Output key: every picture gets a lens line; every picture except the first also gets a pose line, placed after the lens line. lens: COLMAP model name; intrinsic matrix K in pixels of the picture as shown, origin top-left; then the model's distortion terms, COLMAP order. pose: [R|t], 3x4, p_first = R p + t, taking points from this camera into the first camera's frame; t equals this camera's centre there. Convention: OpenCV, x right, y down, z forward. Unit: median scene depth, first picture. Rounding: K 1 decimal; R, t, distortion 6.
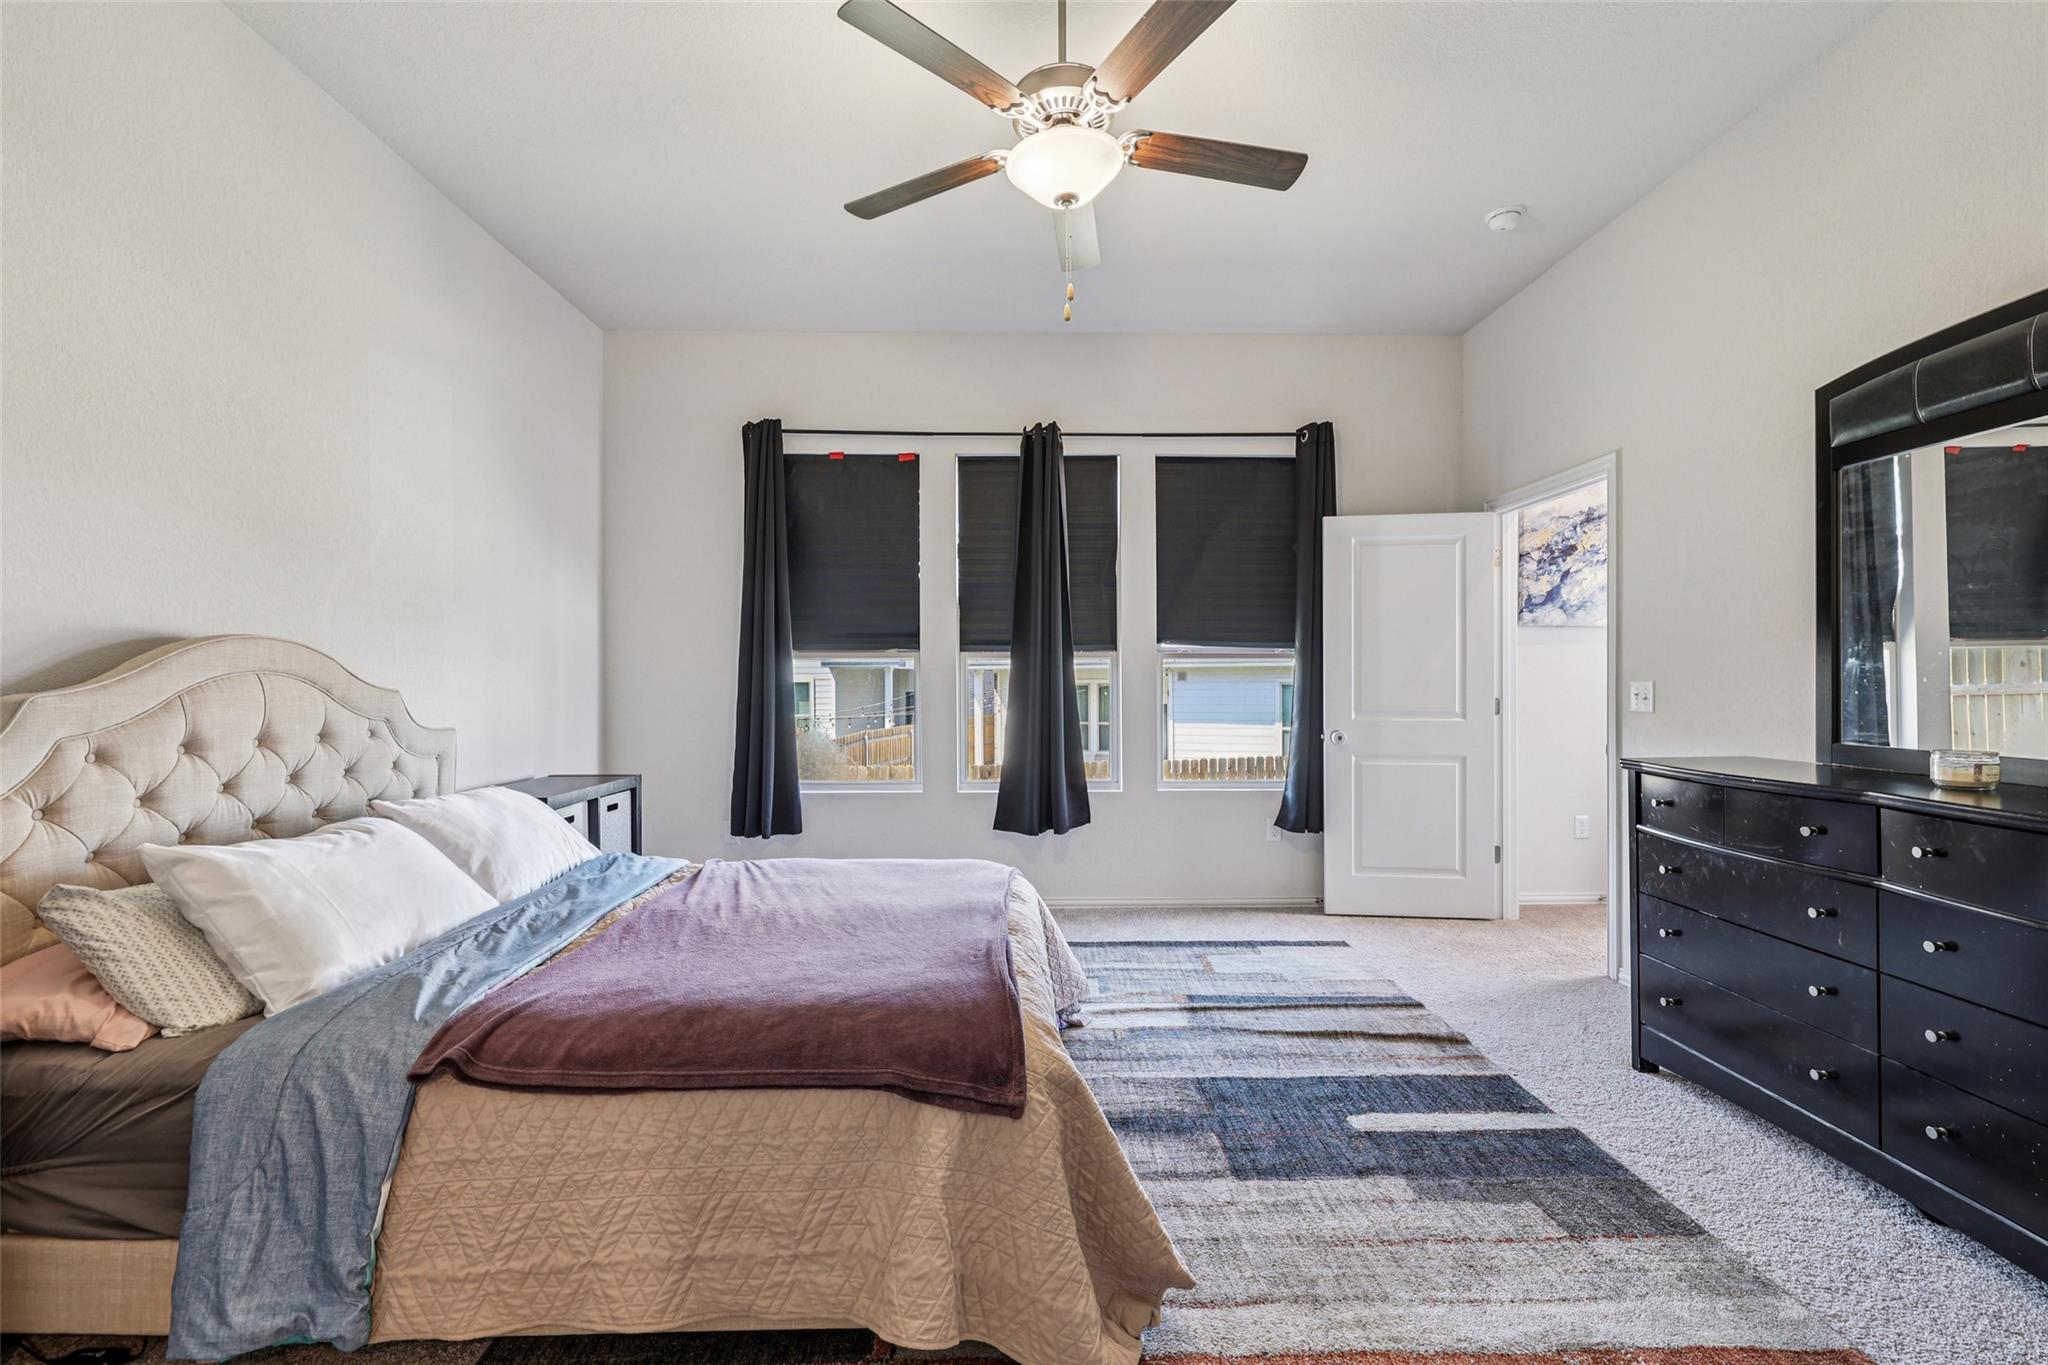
lens RADIAL K [[863.3, 0, 1024.1], [0, 863.3, 687.6], [0, 0, 1]] dist [-0.001656, 0.000983]
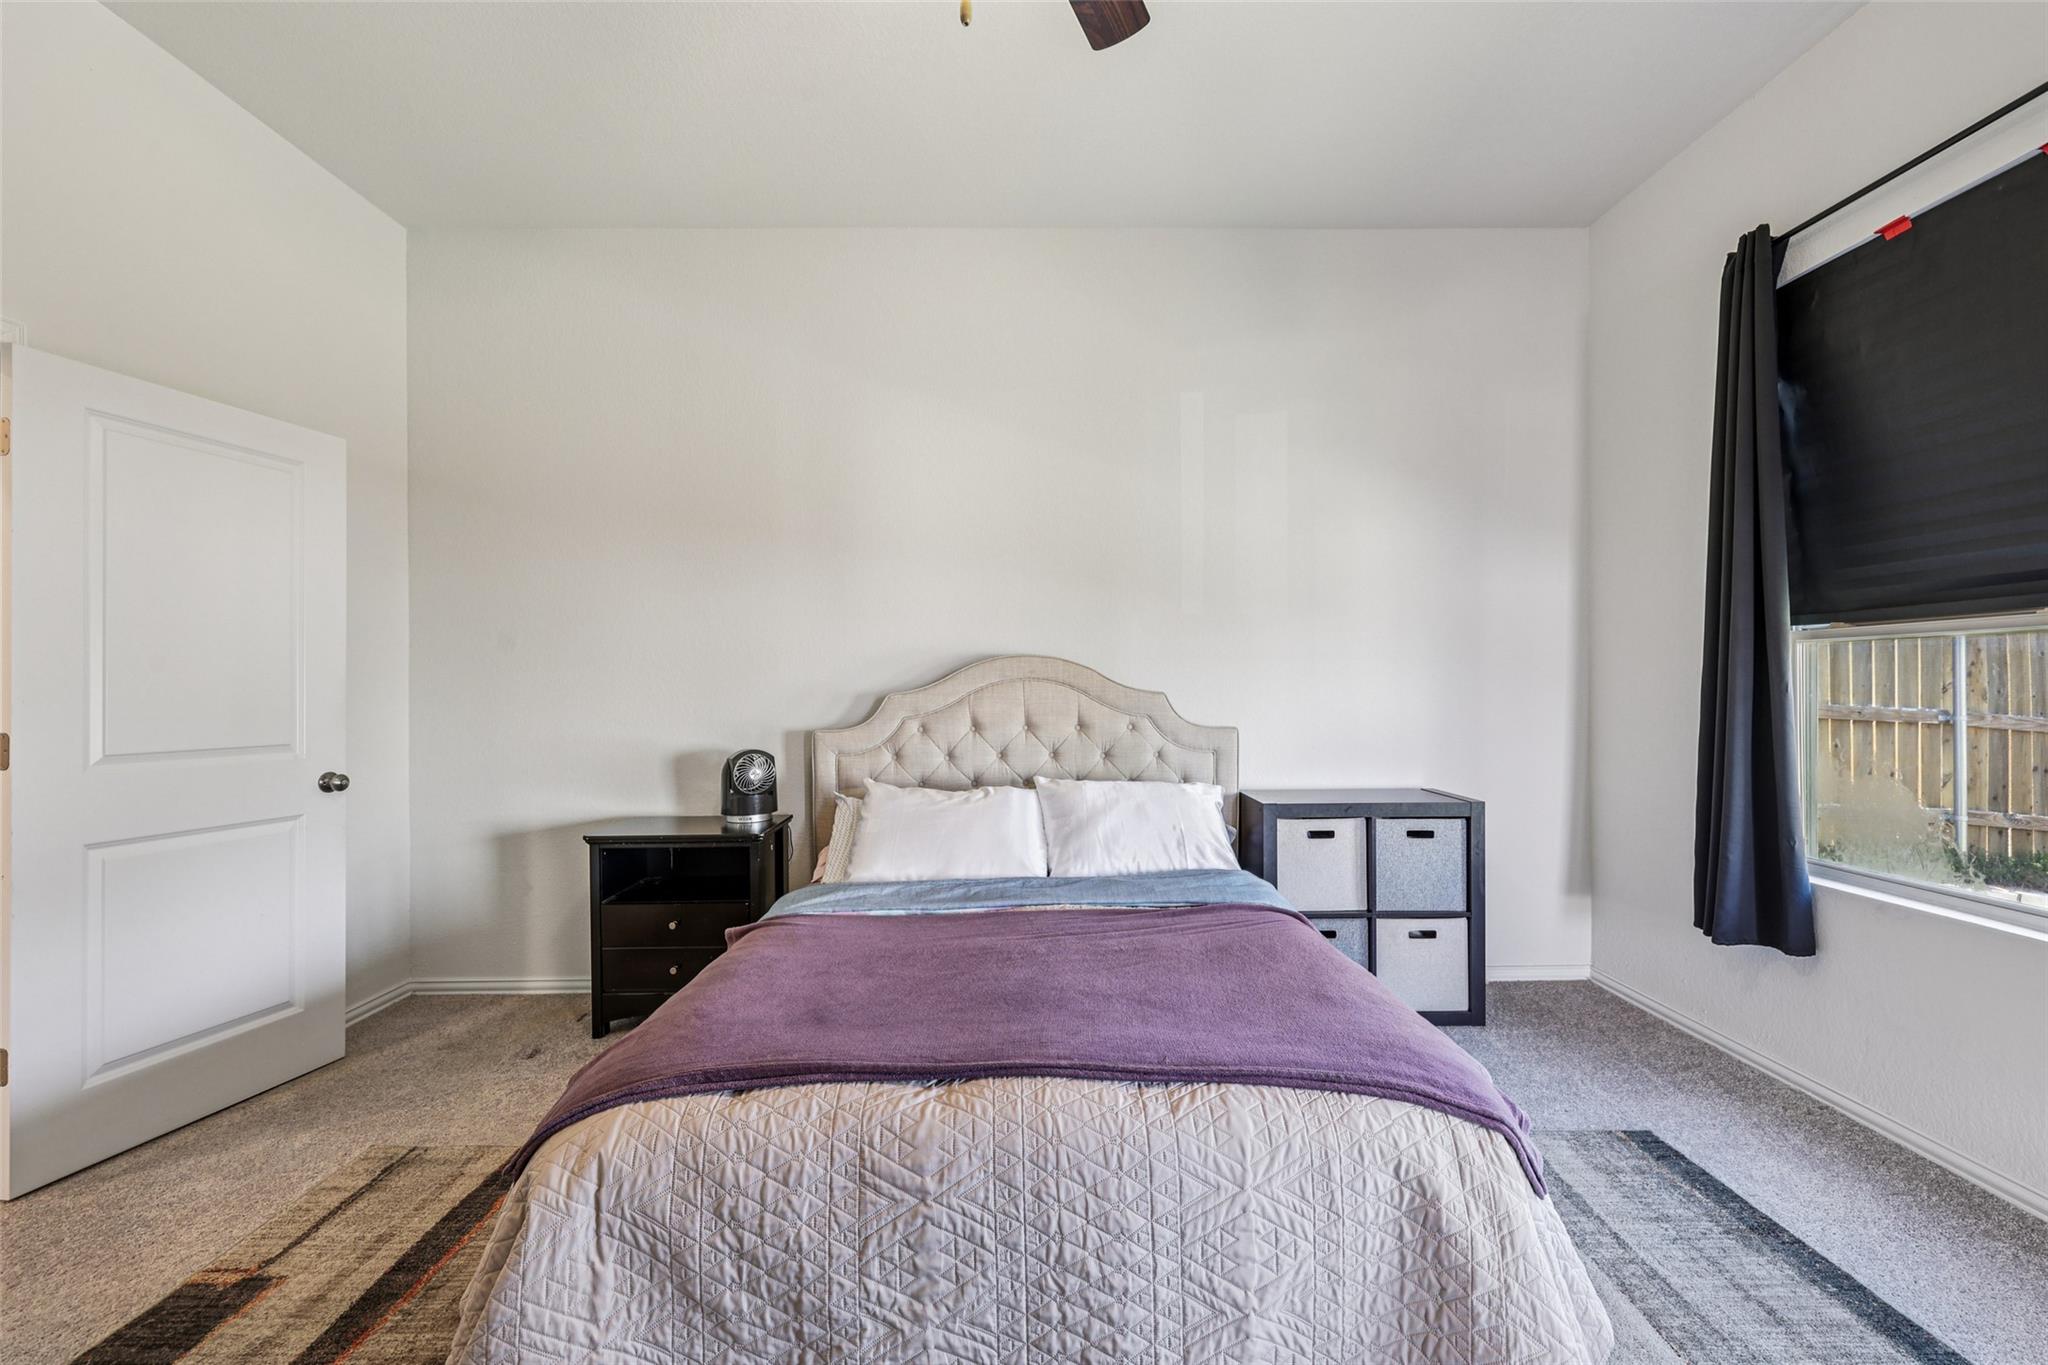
lens RADIAL K [[863.3, 0, 1036.5], [0, 863.3, 683.6], [0, 0, 1]] dist [-0.001656, 0.000983]
pose [[-0.005041, 0.000845, -0.999987, 0.449959], [0.001122, 0.999999, 0.000839, -0.009118], [0.999987, -0.001118, -0.005042, 0.794478]]
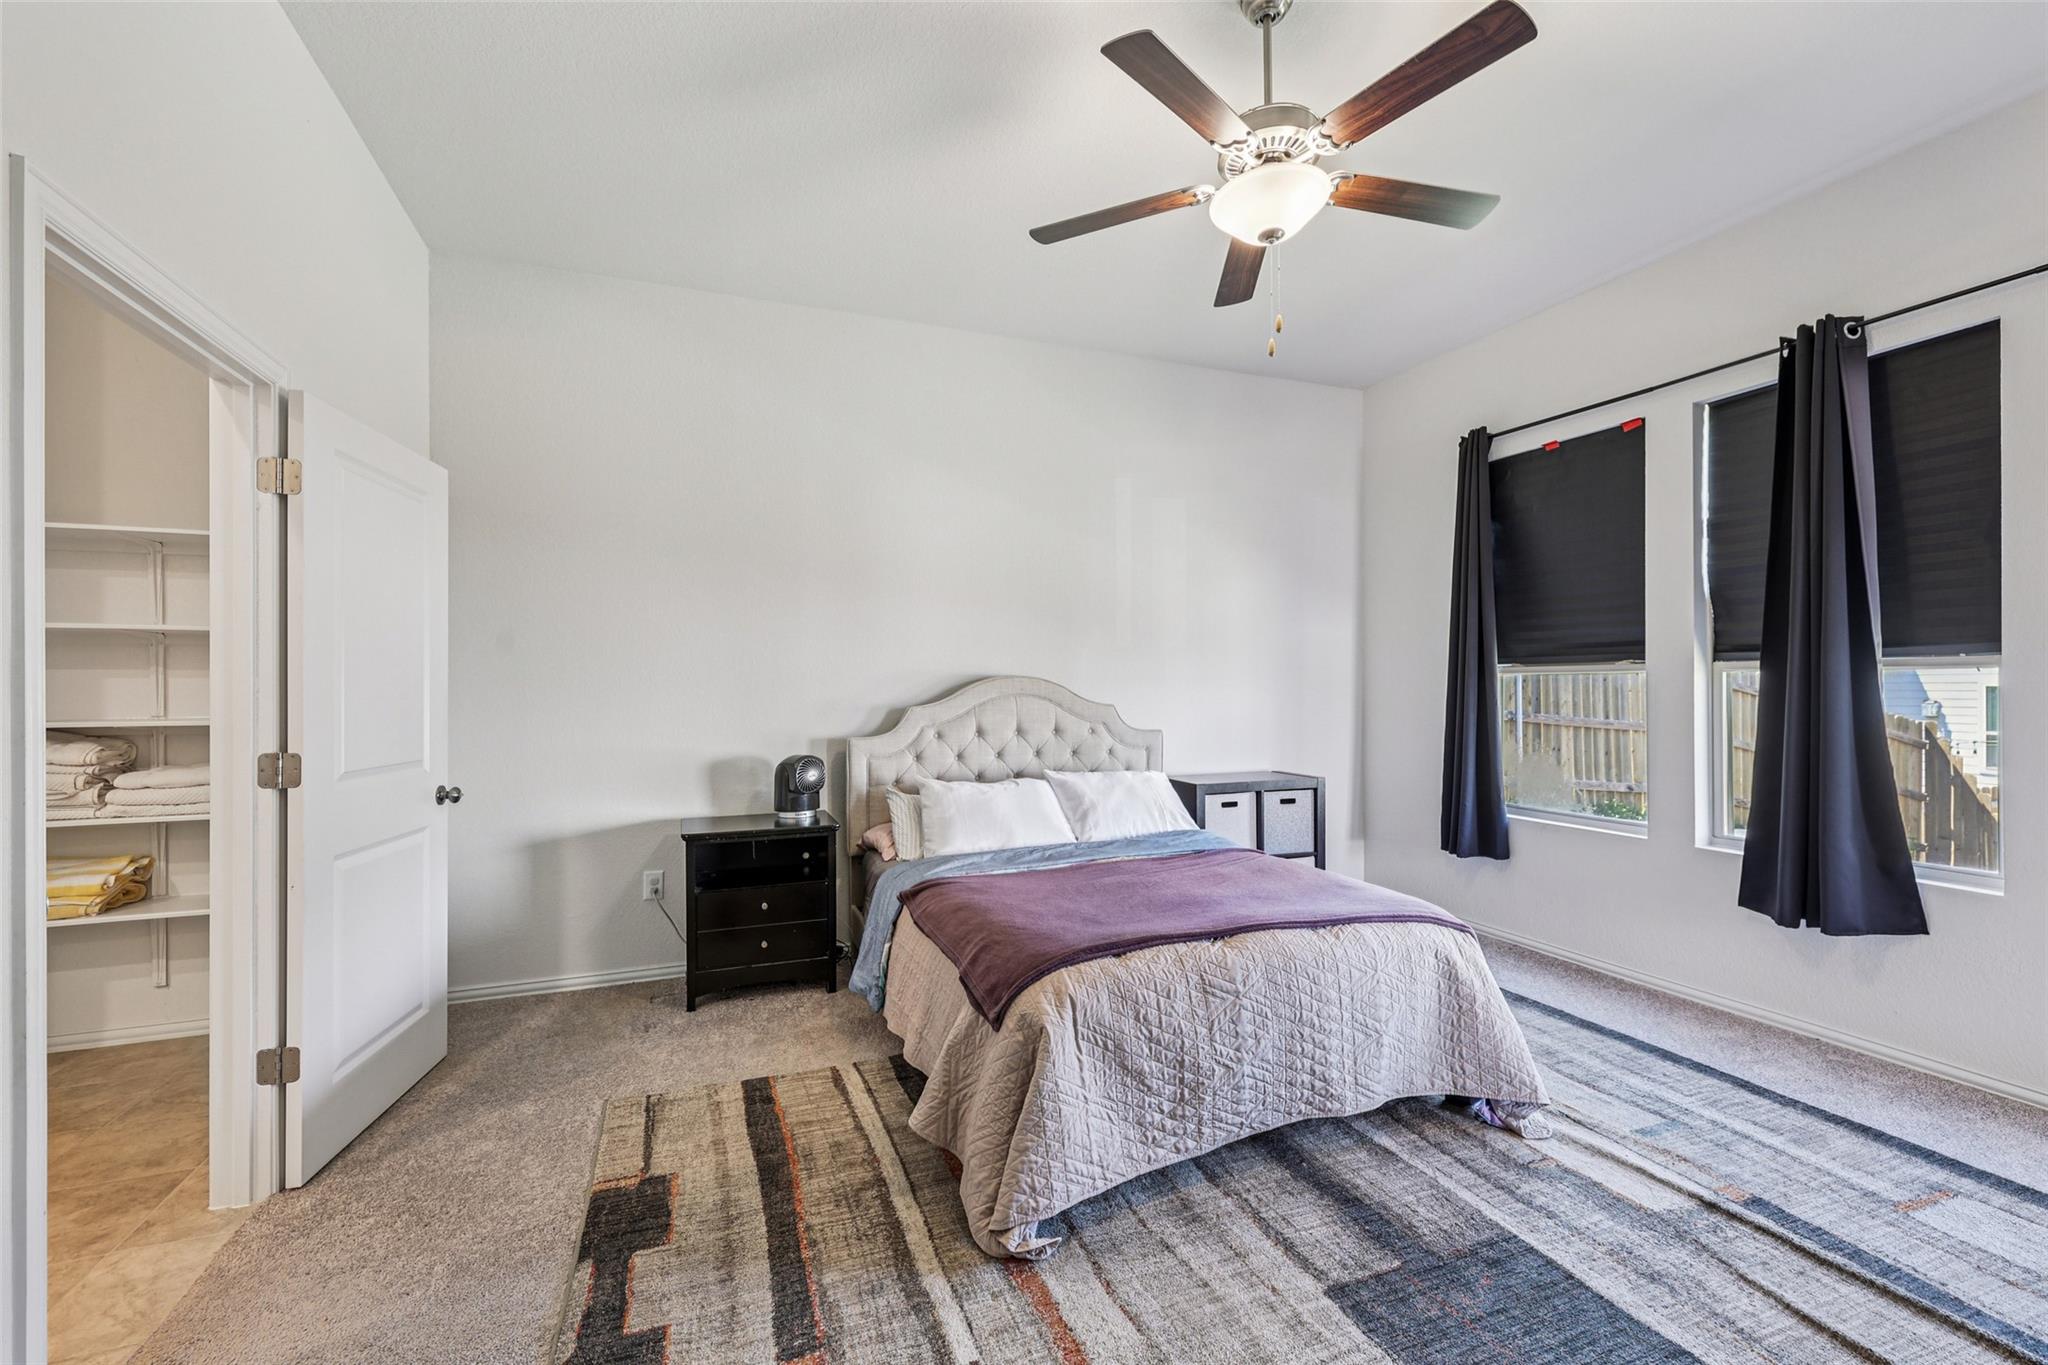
lens RADIAL K [[863.3, 0, 1031.3], [0, 863.3, 683.8], [0, 0, 1]] dist [-0.001656, 0.000983]
pose [[0.347106, -0.000237, -0.937826, 0.681979], [-0.002845, 0.999995, -0.001306, -0.030787], [0.937821, 0.003121, 0.347104, 0.293855]]
